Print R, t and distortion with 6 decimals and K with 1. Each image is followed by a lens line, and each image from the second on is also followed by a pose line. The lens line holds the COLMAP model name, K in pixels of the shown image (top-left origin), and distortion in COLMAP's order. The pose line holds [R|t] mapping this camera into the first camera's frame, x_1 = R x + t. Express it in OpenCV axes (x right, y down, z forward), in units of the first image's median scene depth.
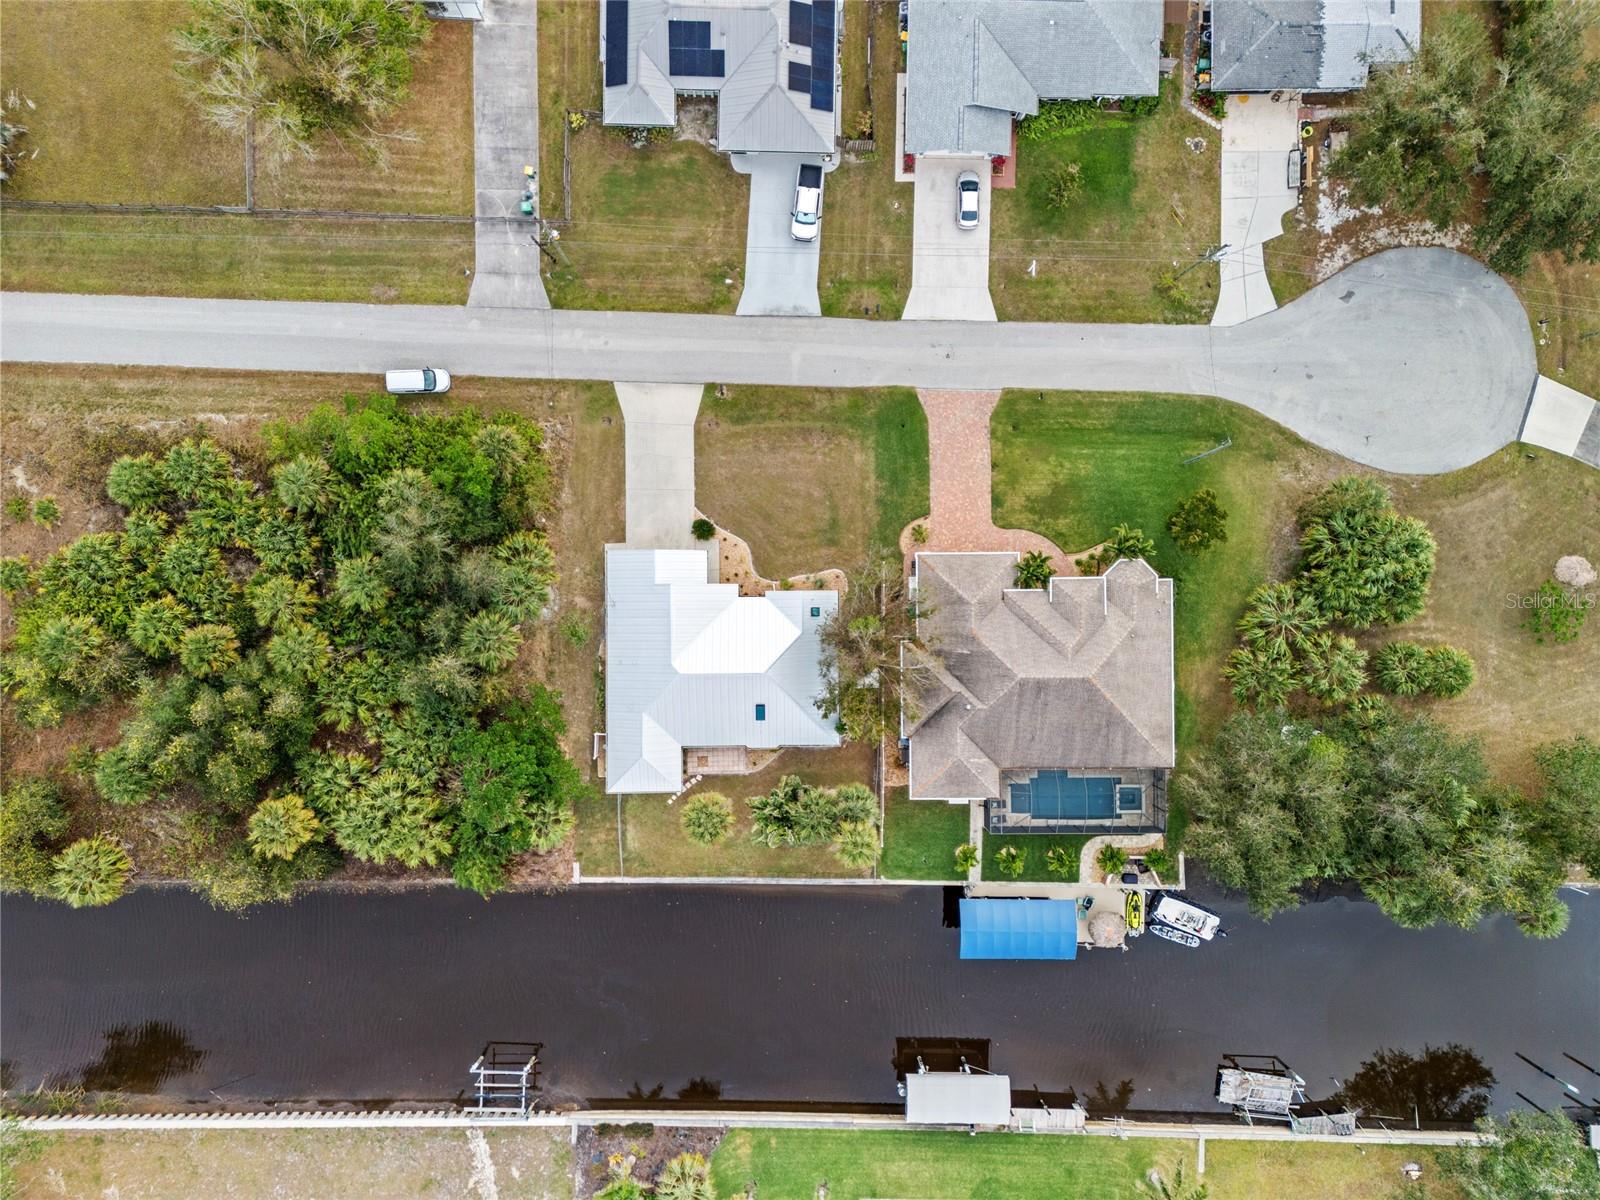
lens RADIAL K [[1207.5, 0, 817.2], [0, 1207.5, 591.7], [0, 0, 1]] dist [0.097445, -0.093749]
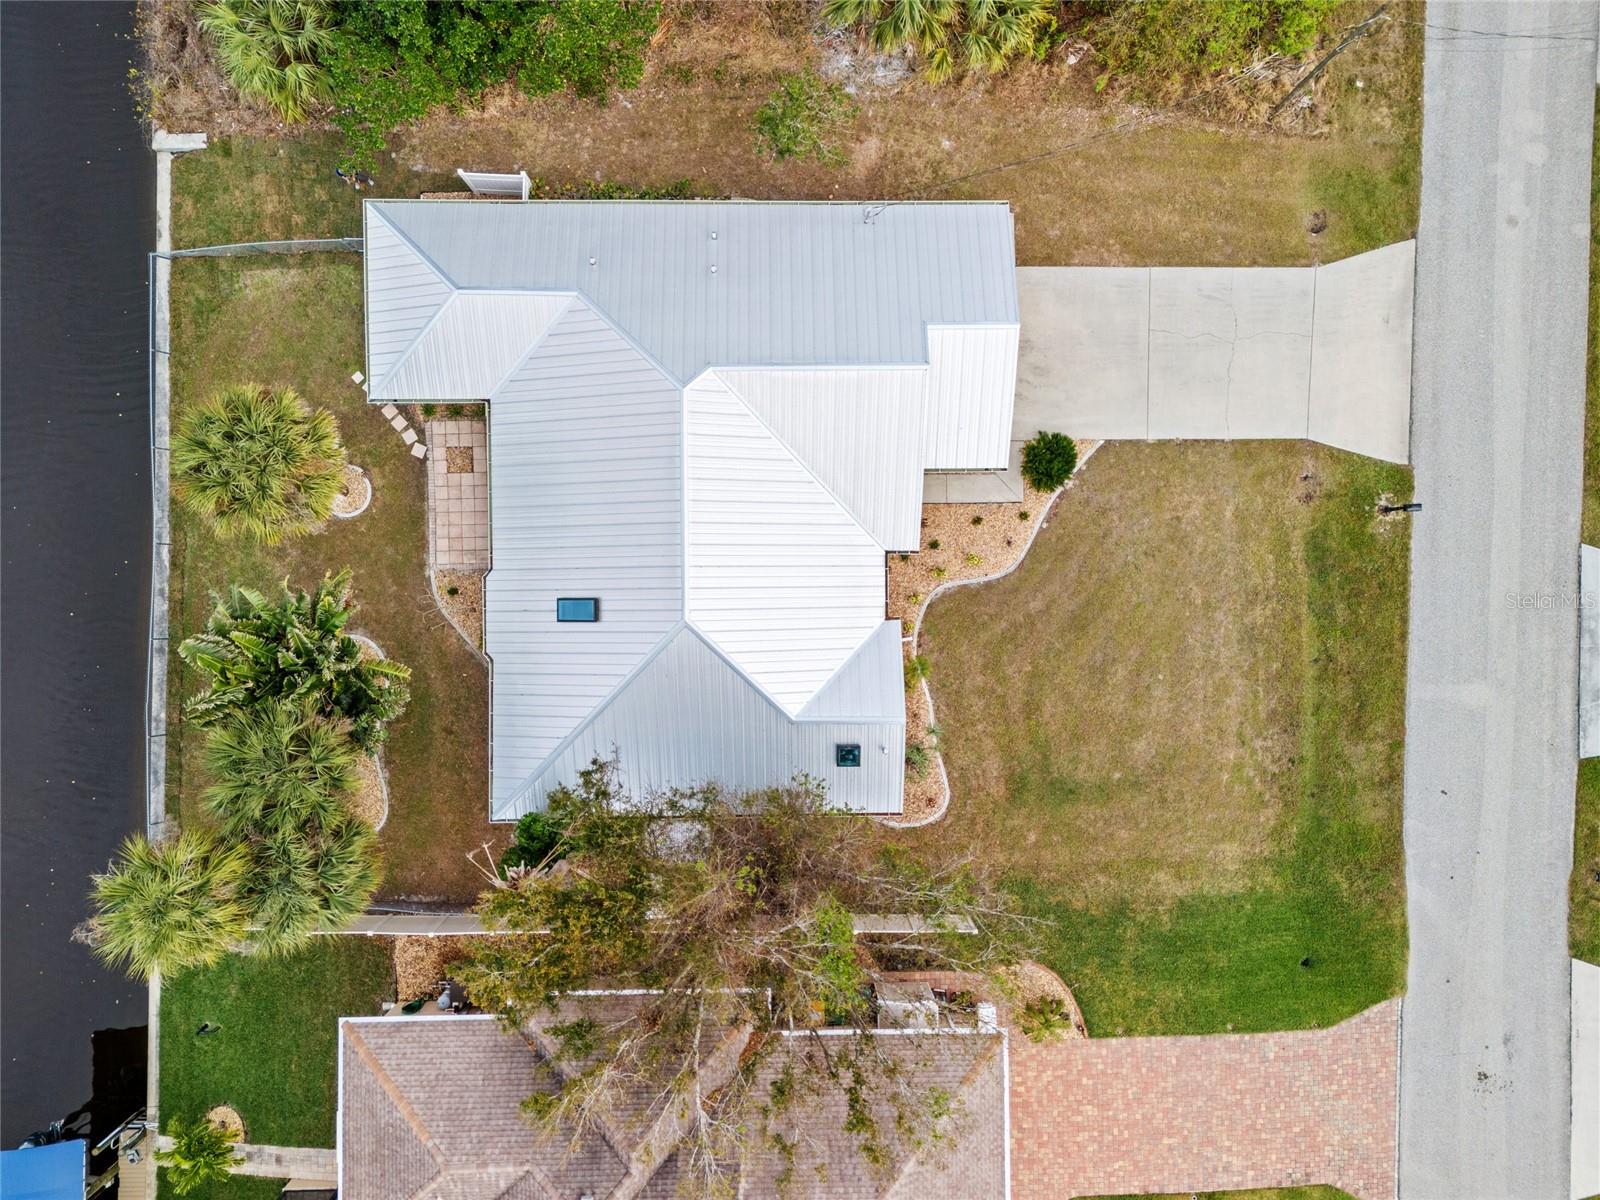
lens RADIAL K [[1207.5, 0, 817.2], [0, 1207.5, 591.7], [0, 0, 1]] dist [0.097445, -0.093749]
pose [[0.001974, 0.999720, -0.023565, -0.042409], [-0.999716, 0.001413, -0.023810, 0.034129], [-0.023770, 0.023606, 0.999439, 0.604268]]
